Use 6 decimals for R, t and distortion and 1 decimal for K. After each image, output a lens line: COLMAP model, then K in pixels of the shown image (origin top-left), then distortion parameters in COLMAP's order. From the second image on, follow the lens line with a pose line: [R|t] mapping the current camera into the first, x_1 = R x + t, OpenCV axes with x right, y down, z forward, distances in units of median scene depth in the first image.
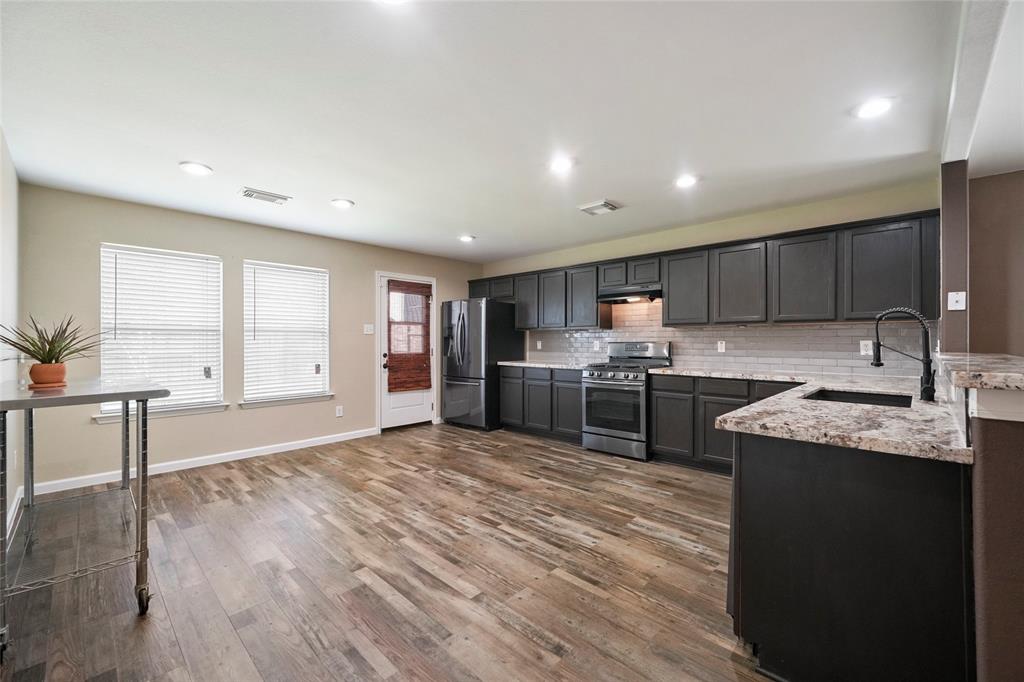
lens RADIAL K [[413.4, 0, 512.0], [0, 413.4, 341.0], [0, 0, 1]] dist [0.002732, 0.000156]
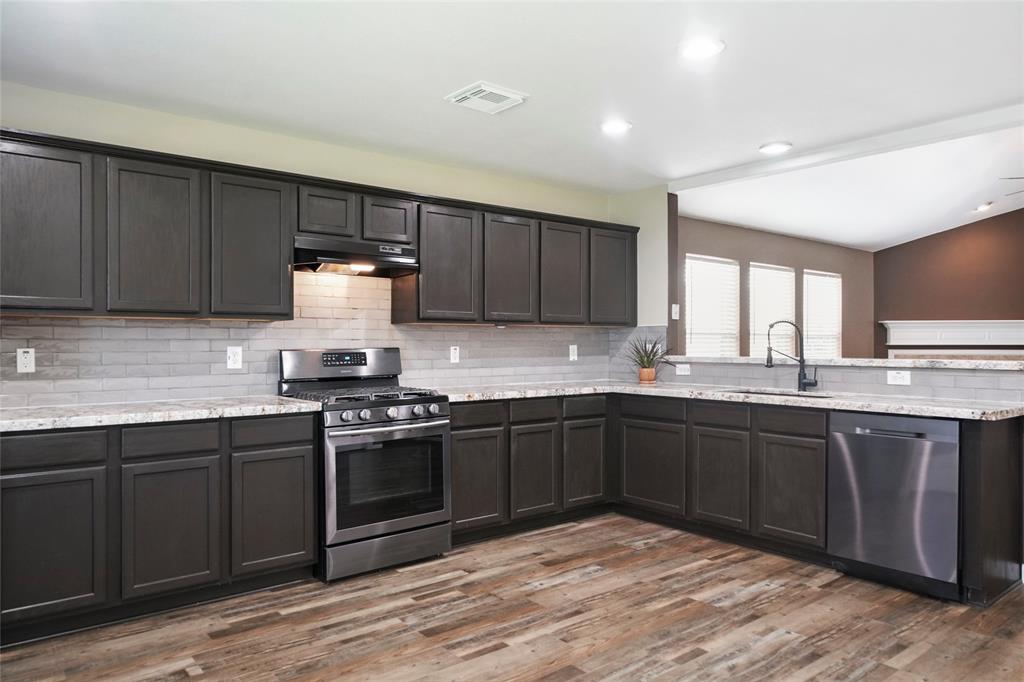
lens RADIAL K [[690.1, 0, 501.3], [0, 690.1, 342.5], [0, 0, 1]] dist [0.005902, -0.002495]
pose [[0.142631, -0.000175, 0.989776, -0.691095], [0.001938, 0.999998, -0.000103, -0.006535], [-0.989774, 0.001933, 0.142631, 0.872863]]
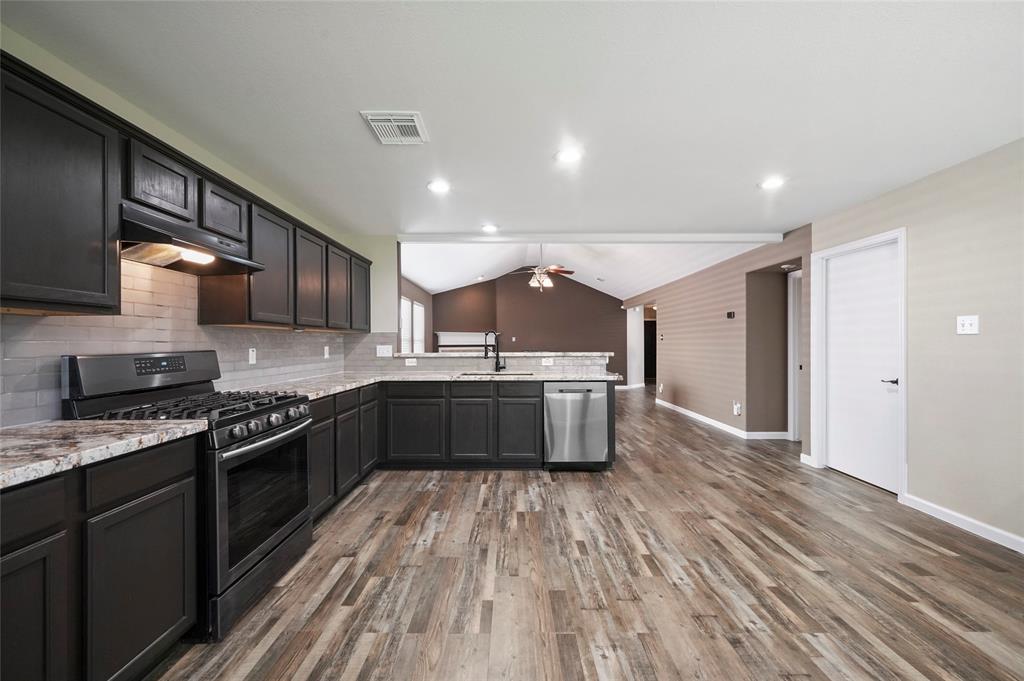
lens RADIAL K [[399.7, 0, 504.5], [0, 399.7, 341.9], [0, 0, 1]] dist [0.001004, -0.000201]
pose [[-0.679141, 0.004887, 0.733991, -0.333010], [0.004226, 0.999987, -0.002748, -0.007921], [-0.733995, 0.001235, -0.679153, 1.313412]]
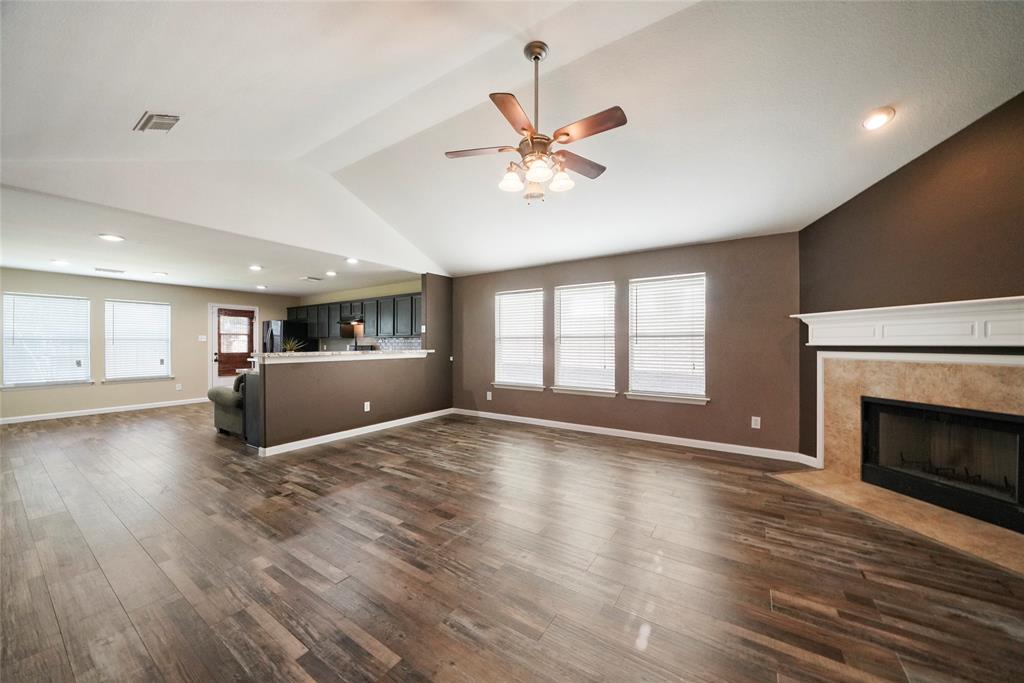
lens RADIAL K [[353.6, 0, 514.5], [0, 353.6, 344.4], [0, 0, 1]] dist [-0.002824, -0.000186]
pose [[0.983497, -0.003535, 0.180892, 0.864824], [0.003406, 0.999994, 0.001020, -0.001566], [-0.180895, -0.000387, 0.983502, -0.854342]]
